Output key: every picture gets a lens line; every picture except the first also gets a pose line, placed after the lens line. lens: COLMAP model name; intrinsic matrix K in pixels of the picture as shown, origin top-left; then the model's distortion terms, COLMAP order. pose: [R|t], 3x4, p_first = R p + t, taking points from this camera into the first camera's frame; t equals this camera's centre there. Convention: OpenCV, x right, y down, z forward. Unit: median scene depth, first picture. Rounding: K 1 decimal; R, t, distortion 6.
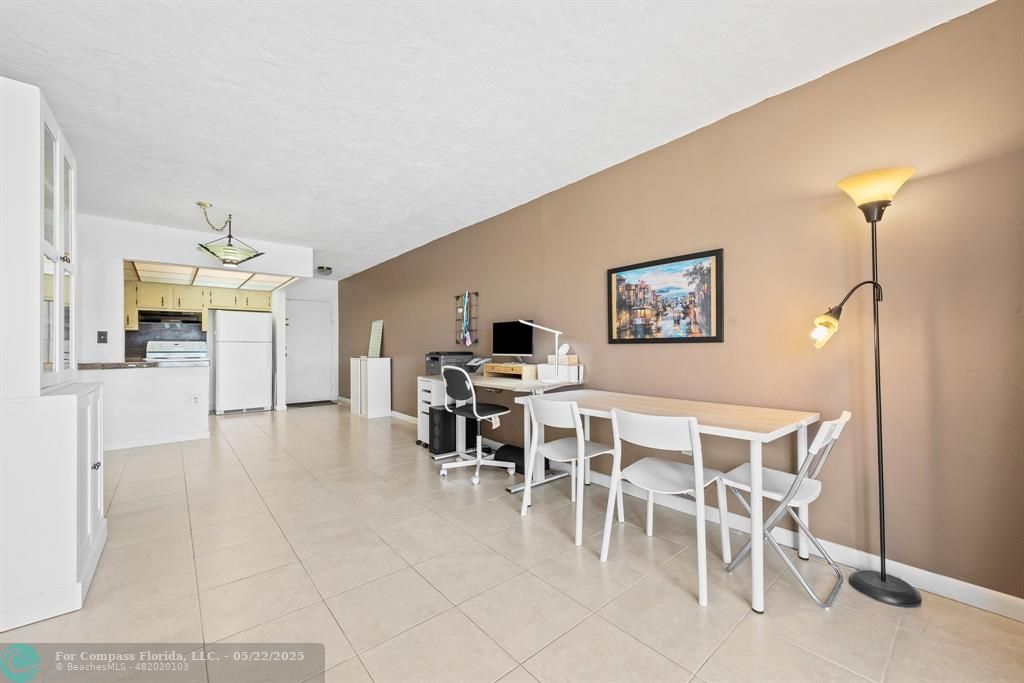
lens RADIAL K [[396.2, 0, 513.1], [0, 396.2, 345.4], [0, 0, 1]] dist [0.001278, -0.000174]
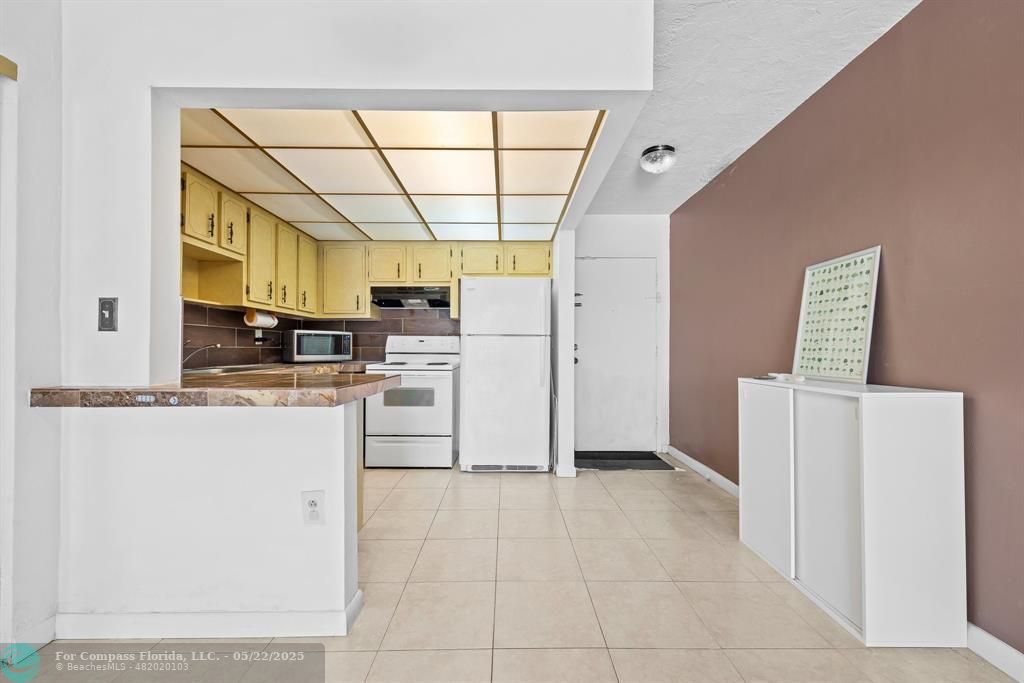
lens RADIAL K [[396.2, 0, 510.4], [0, 396.2, 344.1], [0, 0, 1]] dist [0.001278, -0.000174]
pose [[0.762506, -0.000013, -0.646981, -0.338731], [-0.002488, 0.999993, -0.002952, 0.003941], [0.646976, 0.003860, 0.762501, 0.614073]]
